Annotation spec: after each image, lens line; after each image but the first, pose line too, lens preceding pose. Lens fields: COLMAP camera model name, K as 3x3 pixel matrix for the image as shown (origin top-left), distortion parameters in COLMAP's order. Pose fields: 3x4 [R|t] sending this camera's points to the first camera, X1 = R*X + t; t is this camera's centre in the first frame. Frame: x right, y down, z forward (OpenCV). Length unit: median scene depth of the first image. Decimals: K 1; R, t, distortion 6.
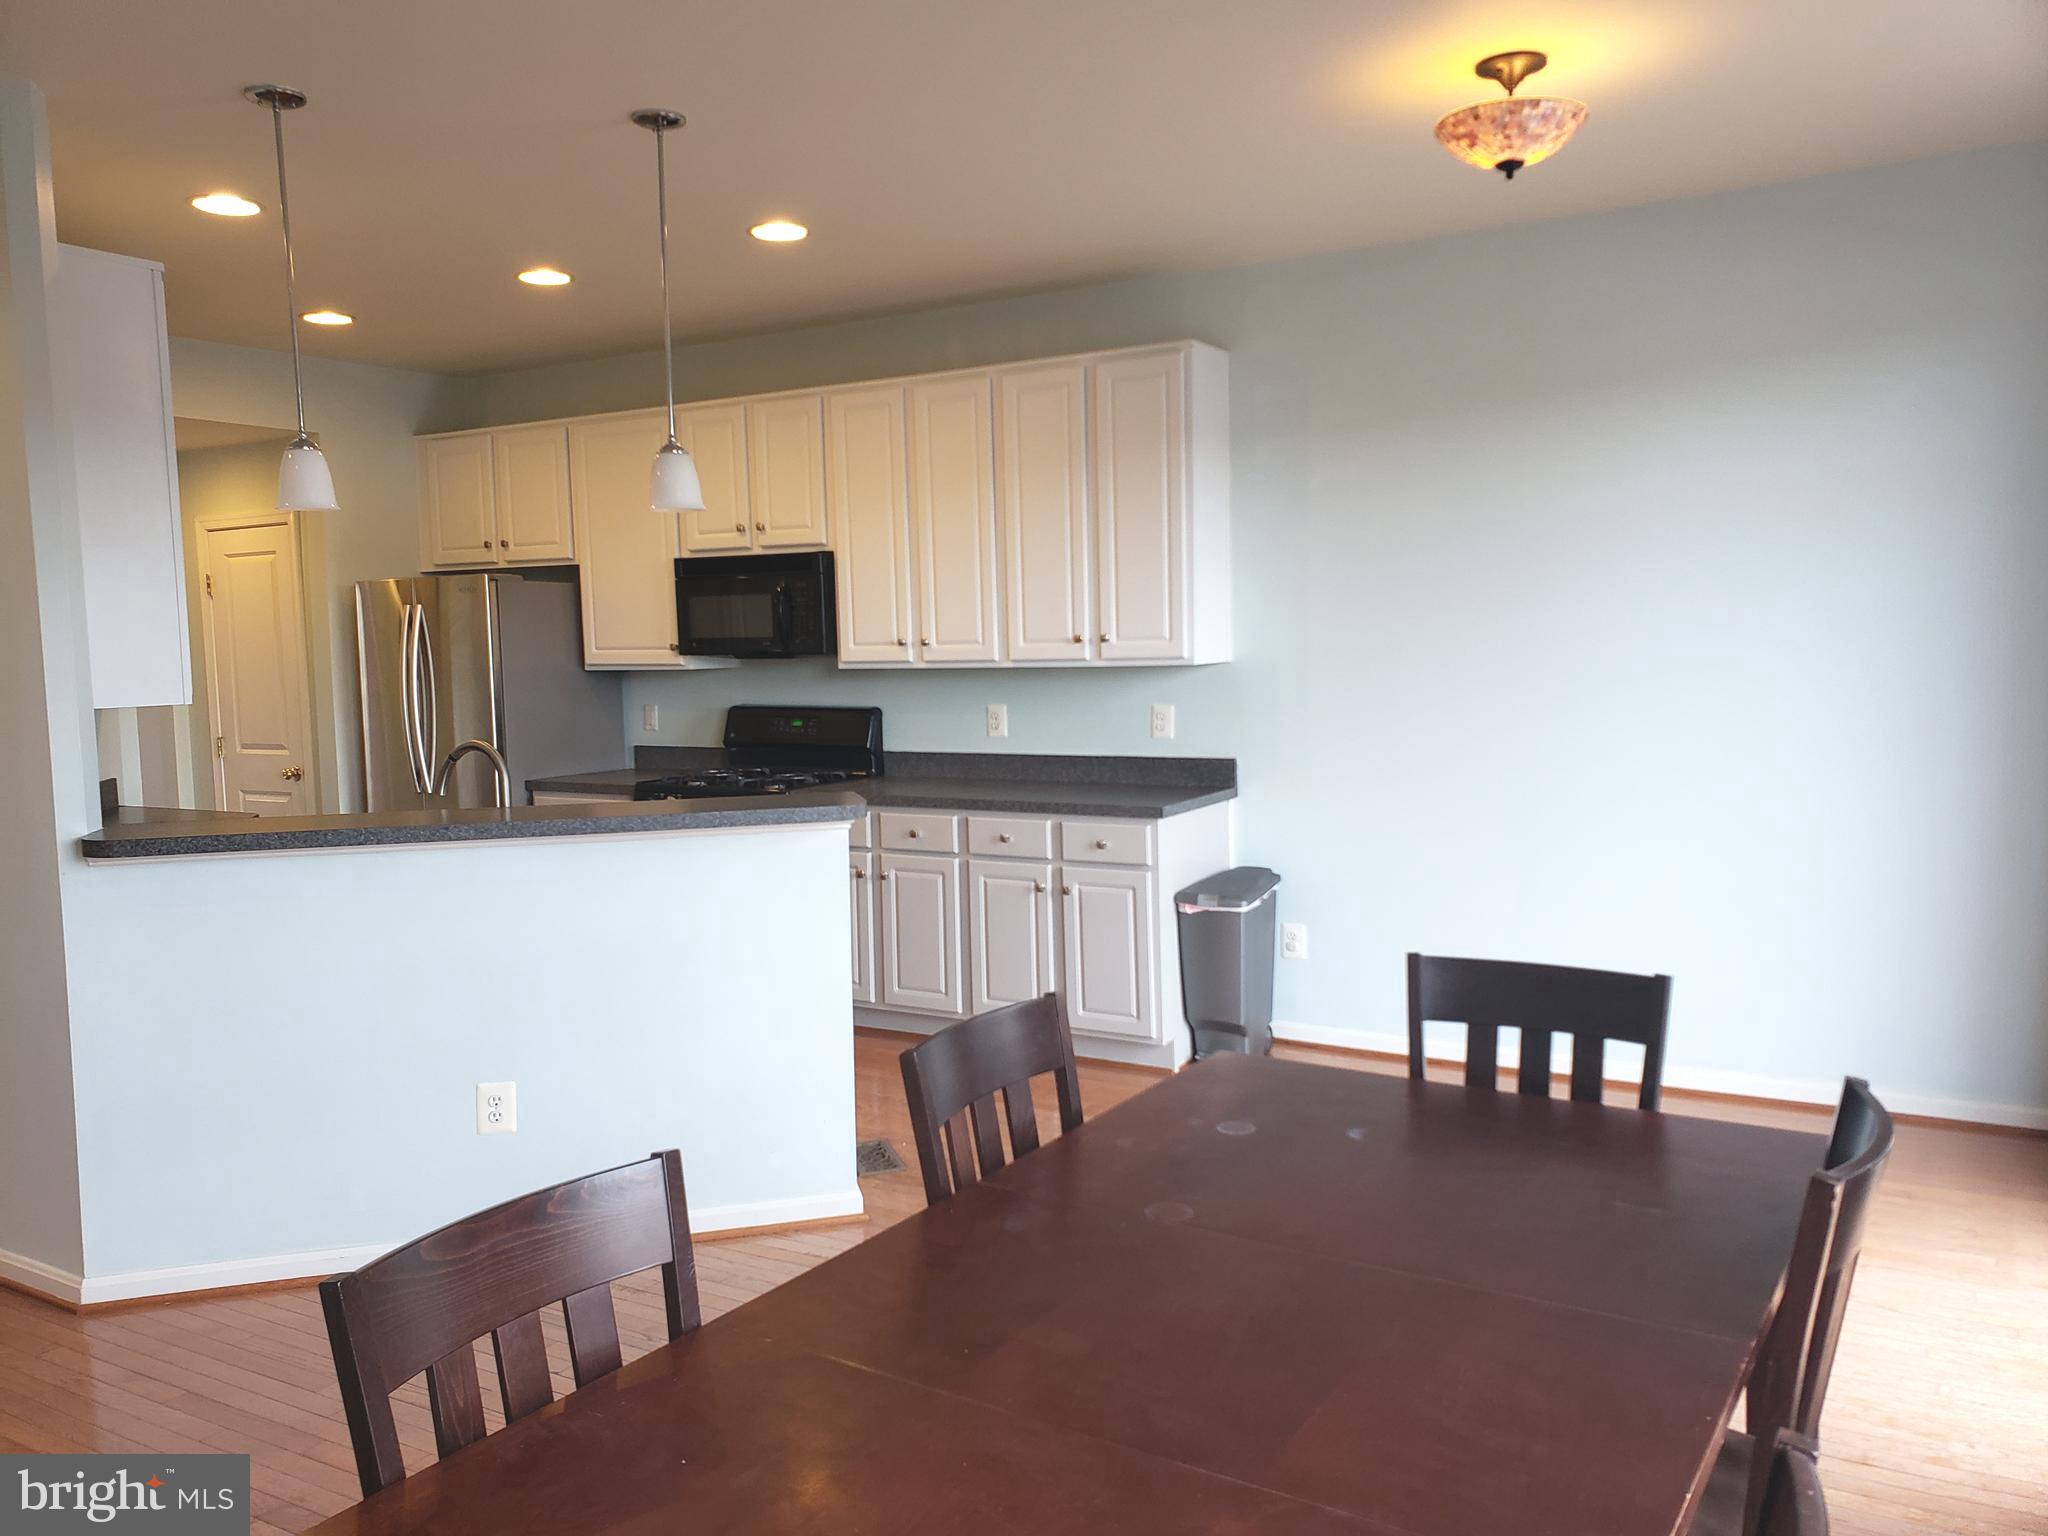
lens RADIAL K [[1587.8, 0, 1027.8], [0, 1587.8, 761.6], [0, 0, 1]] dist [0.042559, -0.047170]
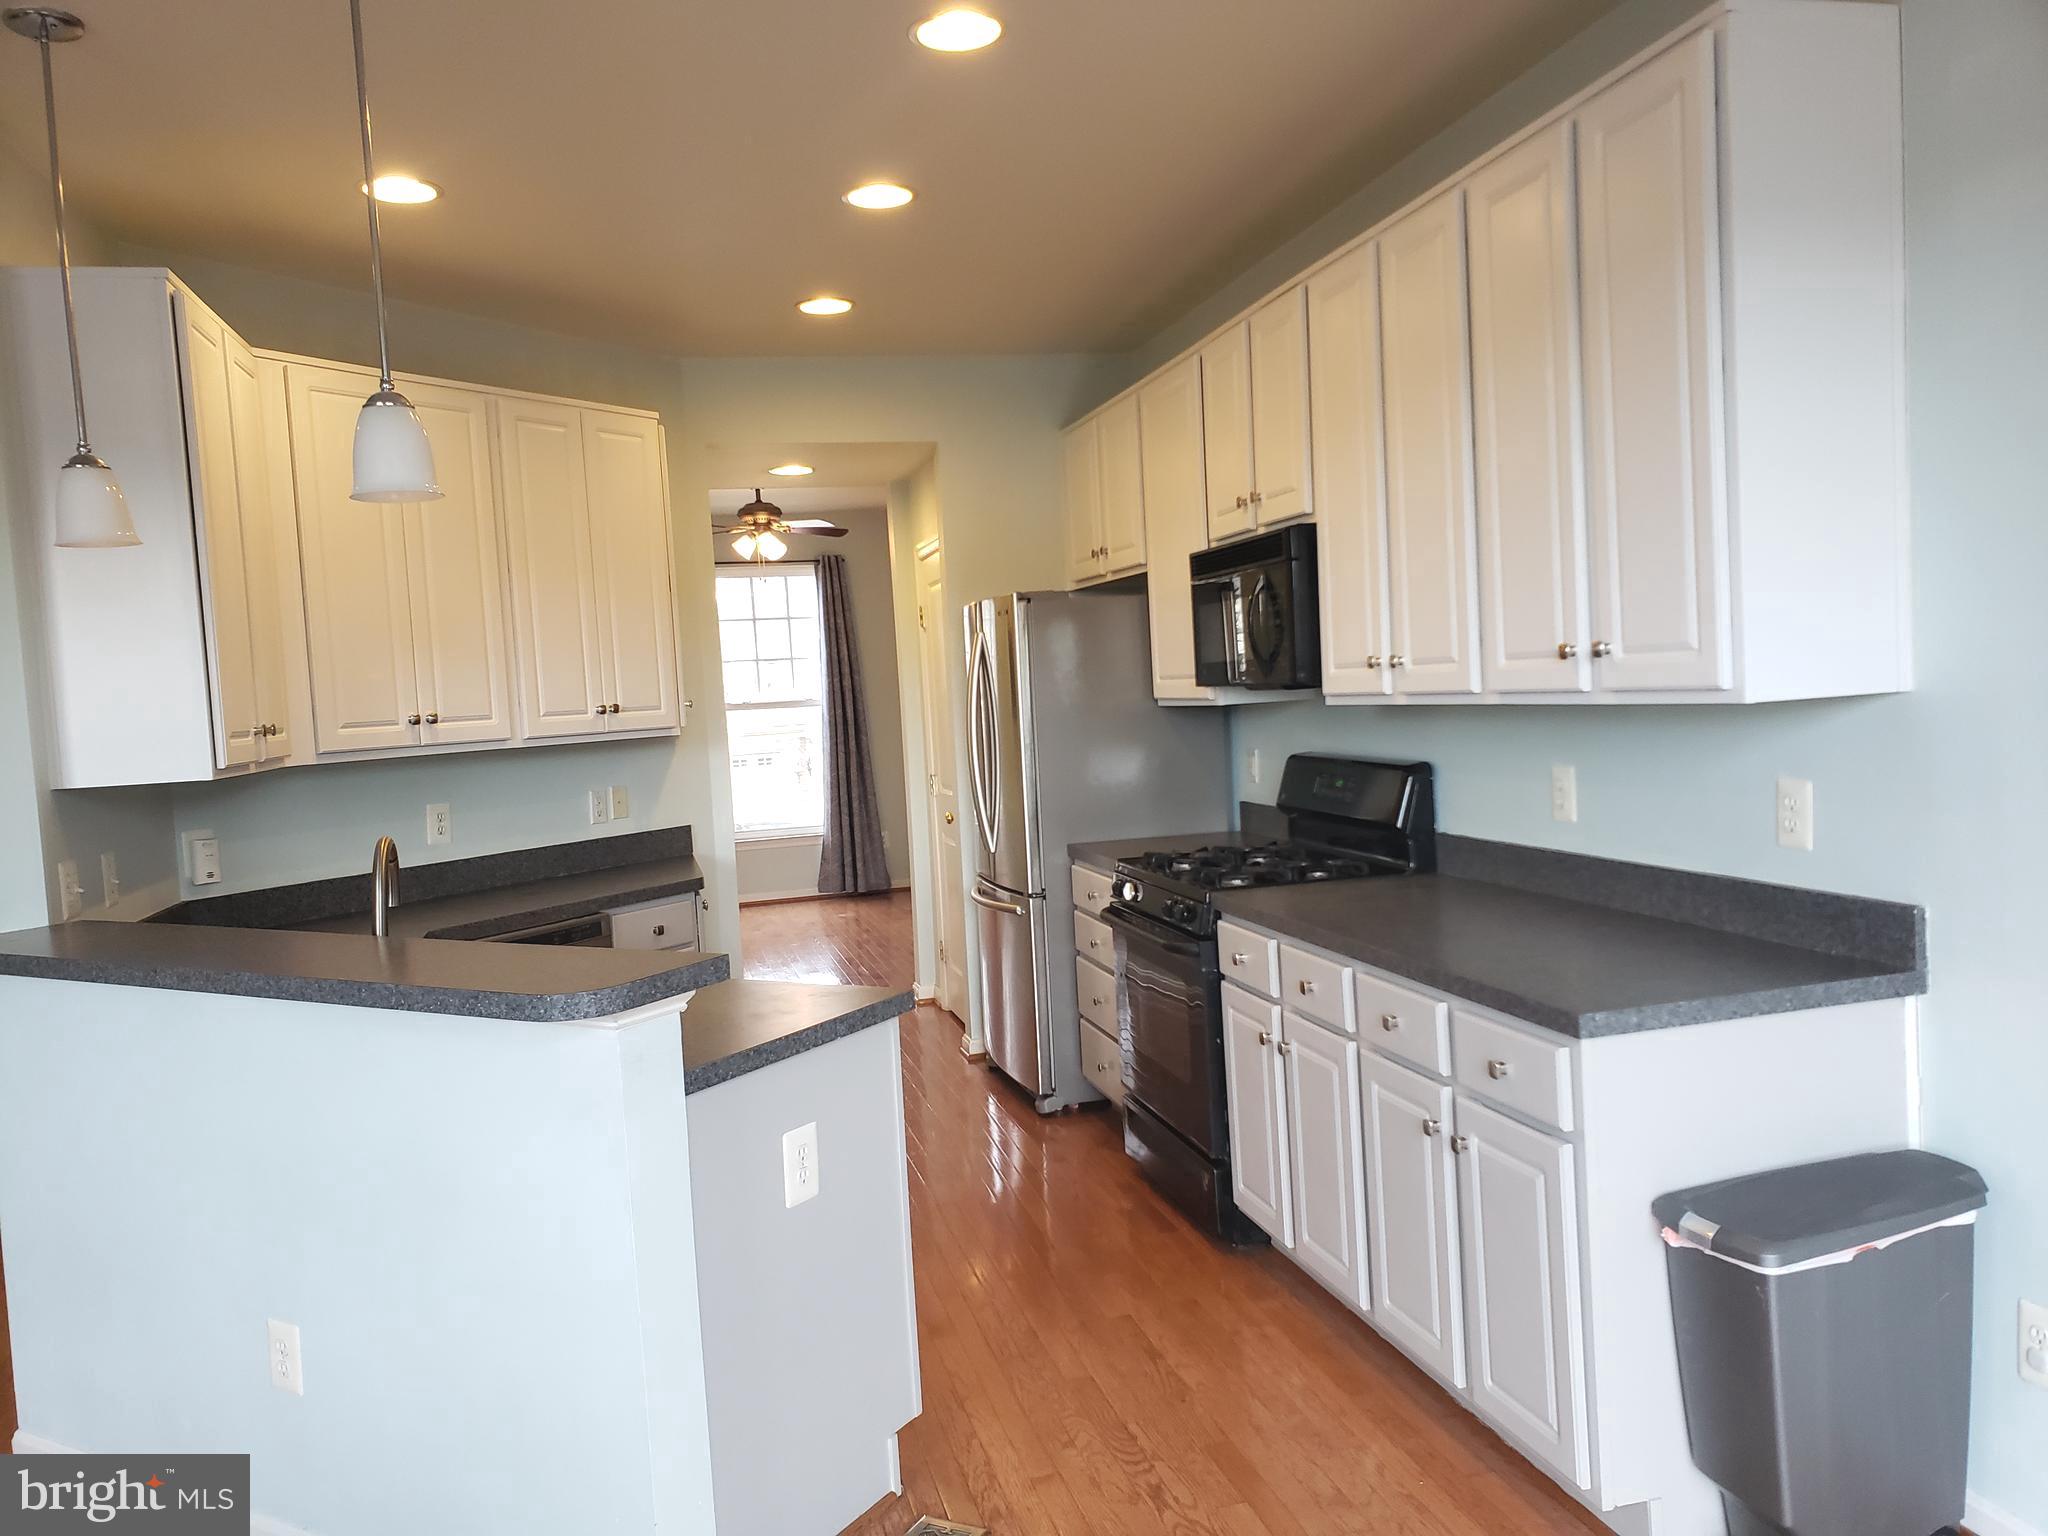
lens RADIAL K [[1587.8, 0, 1016.1], [0, 1587.8, 779.4], [0, 0, 1]] dist [0.042559, -0.047170]
pose [[0.696343, 0.024211, -0.717300, 0.276221], [-0.015556, 0.999705, 0.018642, -0.042170], [0.717540, -0.001823, 0.696515, 0.501327]]
